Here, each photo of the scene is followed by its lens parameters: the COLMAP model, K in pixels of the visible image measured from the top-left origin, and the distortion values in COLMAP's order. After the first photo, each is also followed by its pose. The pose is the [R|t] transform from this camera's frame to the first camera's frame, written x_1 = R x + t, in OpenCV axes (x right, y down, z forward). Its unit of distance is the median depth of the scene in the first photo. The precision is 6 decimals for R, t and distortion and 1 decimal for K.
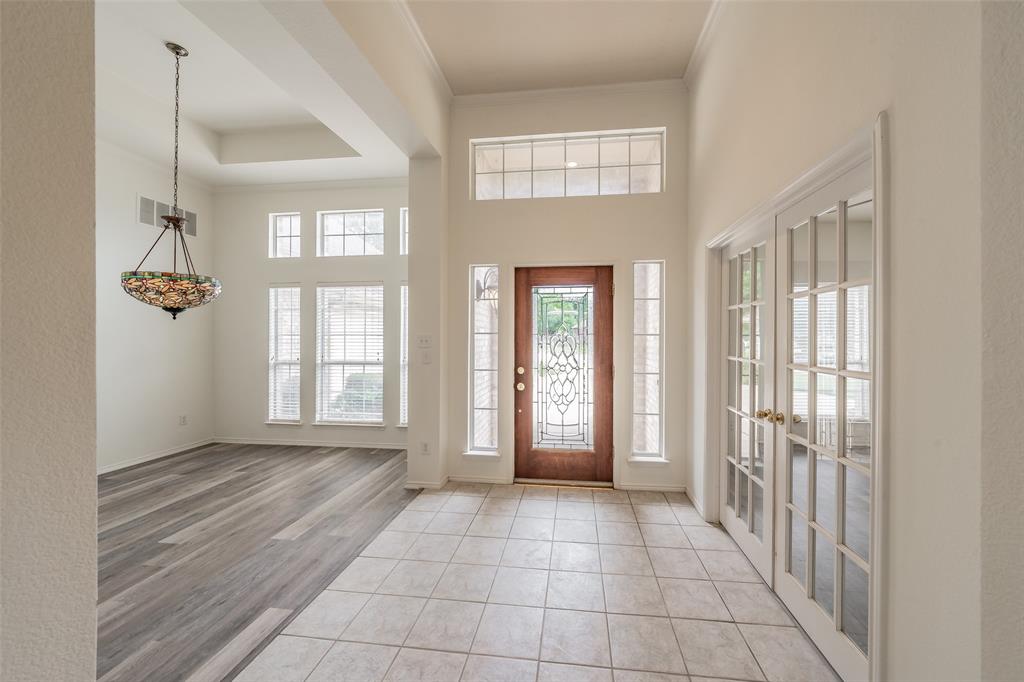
lens RADIAL K [[361.6, 0, 507.9], [0, 361.6, 335.3], [0, 0, 1]] dist [-0.000986, -0.000003]
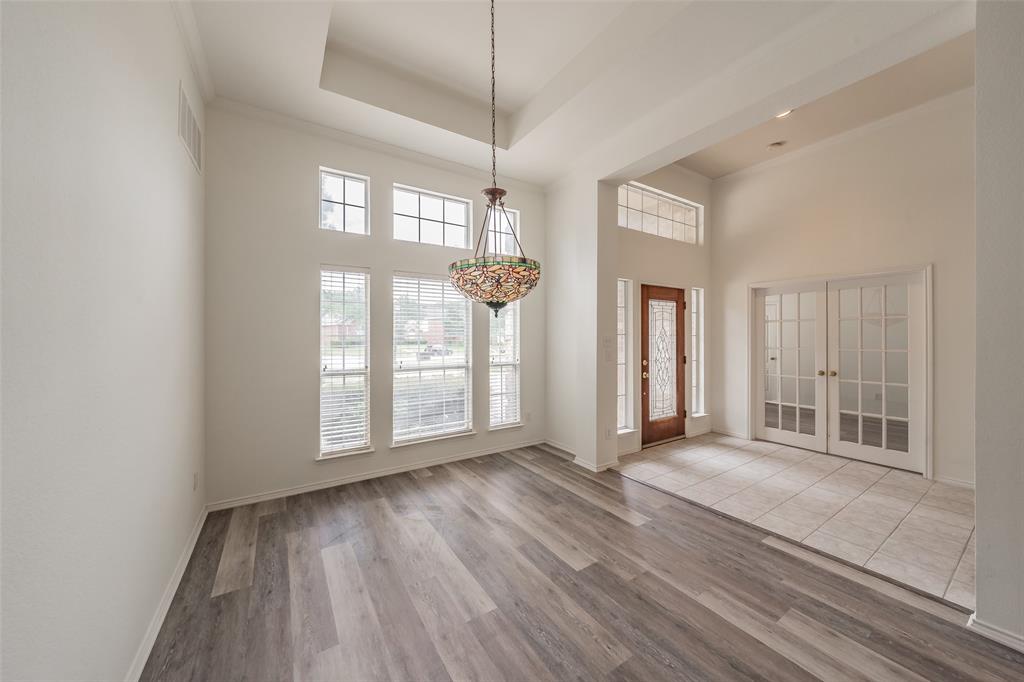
lens RADIAL K [[361.6, 0, 507.9], [0, 361.6, 335.3], [0, 0, 1]] dist [-0.000986, -0.000003]
pose [[0.772363, -0.000690, 0.635181, -1.197199], [0.001658, 0.999998, -0.000930, -0.002530], [-0.635179, 0.001771, 0.772363, 0.304413]]
